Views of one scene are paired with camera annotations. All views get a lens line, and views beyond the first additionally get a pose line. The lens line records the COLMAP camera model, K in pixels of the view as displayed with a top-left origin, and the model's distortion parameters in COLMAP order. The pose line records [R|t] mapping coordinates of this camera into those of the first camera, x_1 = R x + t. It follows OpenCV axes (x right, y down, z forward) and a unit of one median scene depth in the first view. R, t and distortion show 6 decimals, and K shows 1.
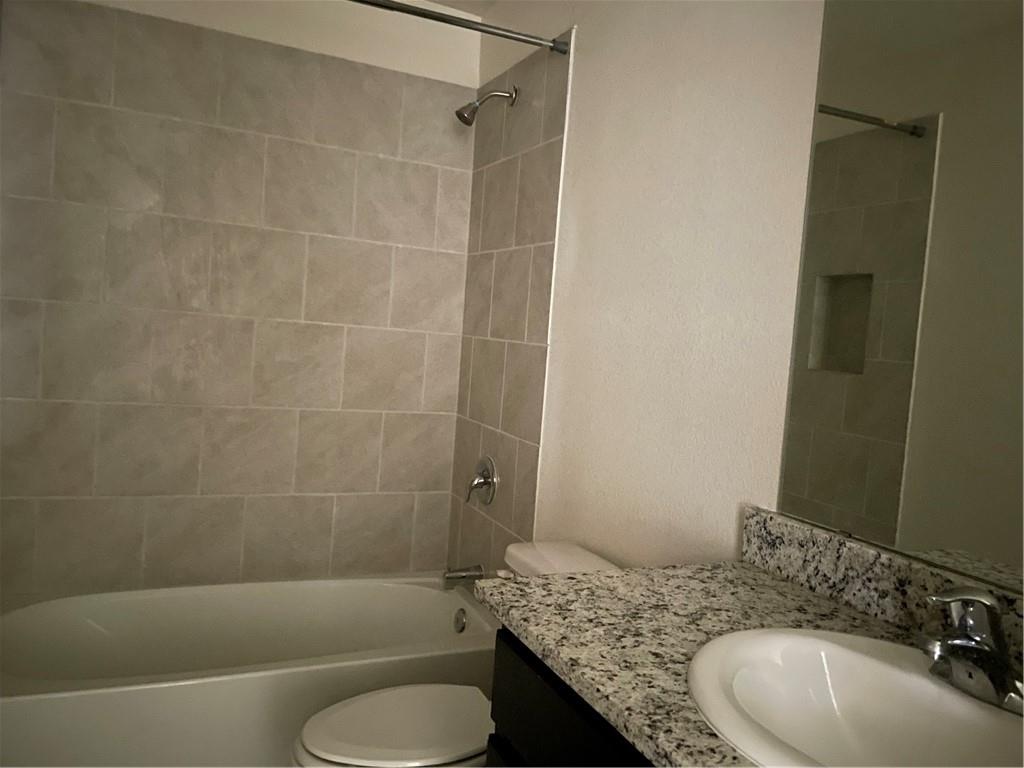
lens RADIAL K [[807.5, 0, 532.6], [0, 807.5, 384.3], [0, 0, 1]] dist [0.018514, -0.055971]
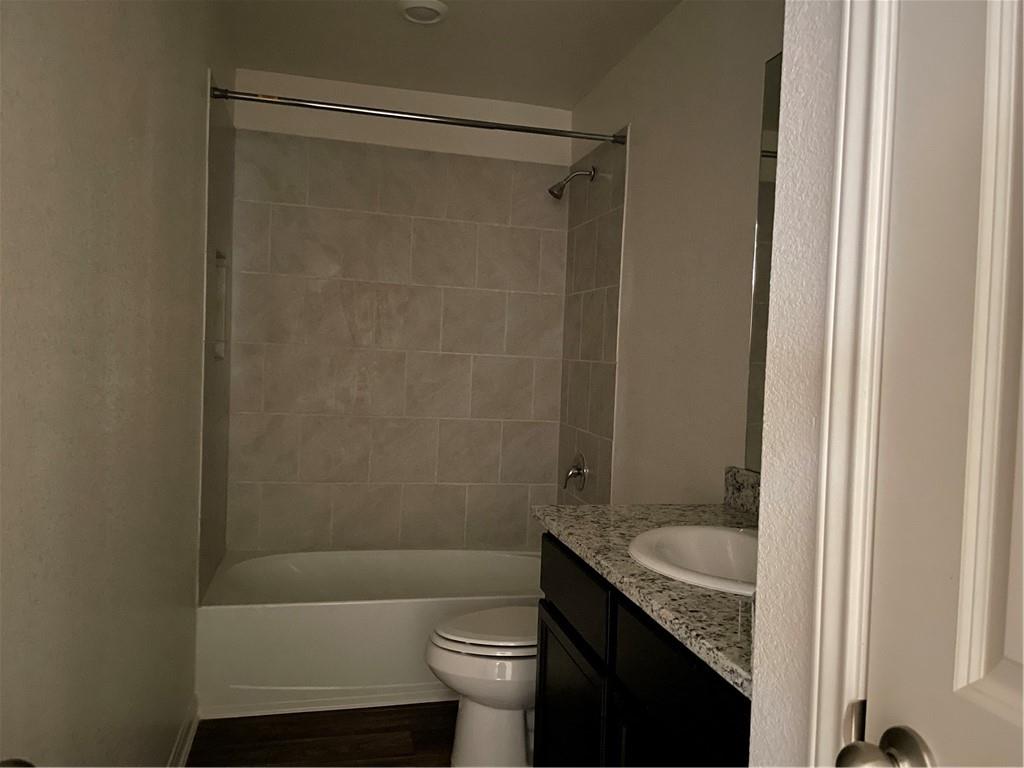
lens RADIAL K [[807.5, 0, 513.9], [0, 807.5, 383.3], [0, 0, 1]] dist [0.018514, -0.055971]
pose [[0.977515, -0.027714, -0.209035, 0.115008], [0.019123, 0.998892, -0.043007, 0.033850], [0.209995, 0.038043, 0.976962, -0.283846]]
